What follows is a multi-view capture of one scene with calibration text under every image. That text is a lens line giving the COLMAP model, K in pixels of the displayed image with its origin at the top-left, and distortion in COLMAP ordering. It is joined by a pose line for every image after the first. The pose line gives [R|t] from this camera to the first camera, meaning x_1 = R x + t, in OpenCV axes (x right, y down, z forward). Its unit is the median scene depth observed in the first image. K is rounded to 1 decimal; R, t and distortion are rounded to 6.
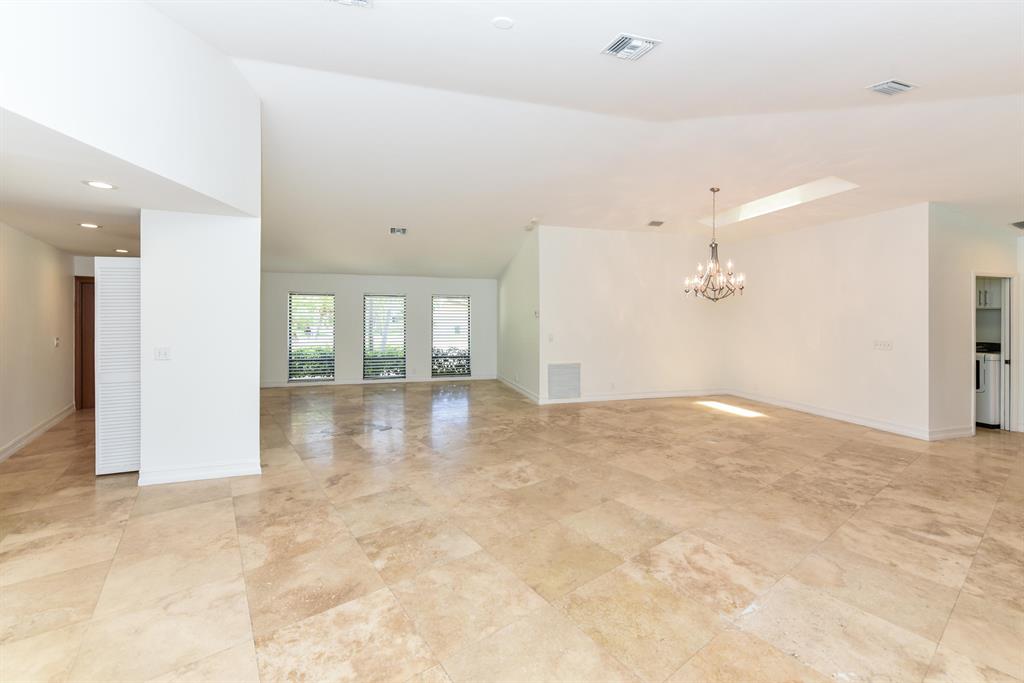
lens RADIAL K [[418.3, 0, 511.8], [0, 418.3, 320.2], [0, 0, 1]] dist [-0.000091, -0.000140]
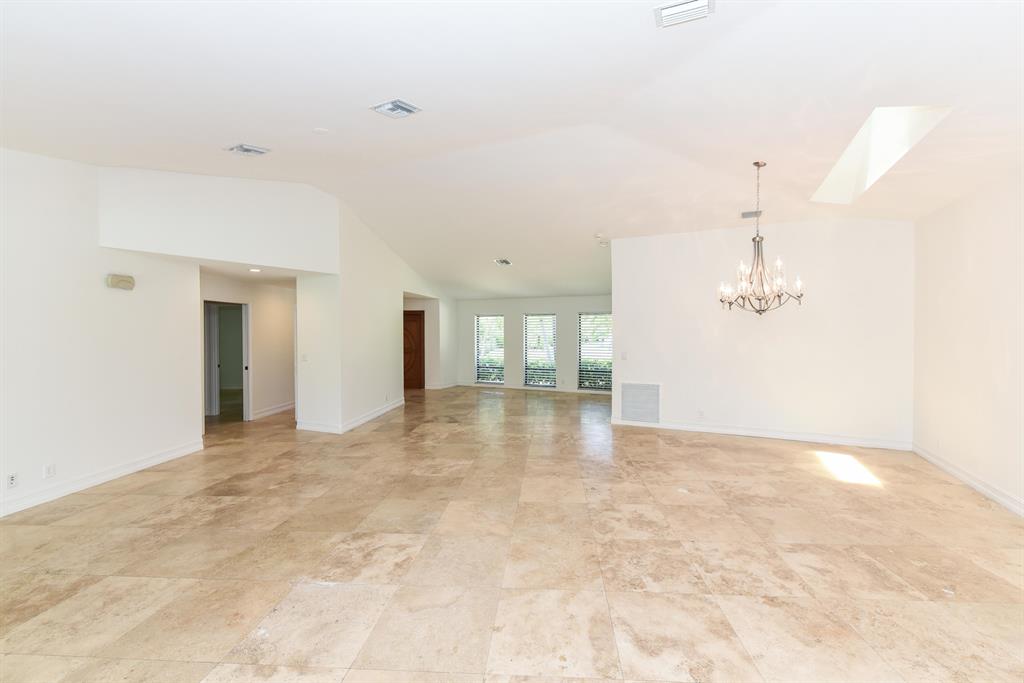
lens RADIAL K [[415.3, 0, 531.2], [0, 415.3, 334.4], [0, 0, 1]] dist [-0.000848, -0.000062]
pose [[0.770279, 0.001475, -0.637705, 1.005815], [0.000052, 0.999997, 0.002375, -0.015553], [0.637707, -0.001862, 0.770277, 0.258804]]
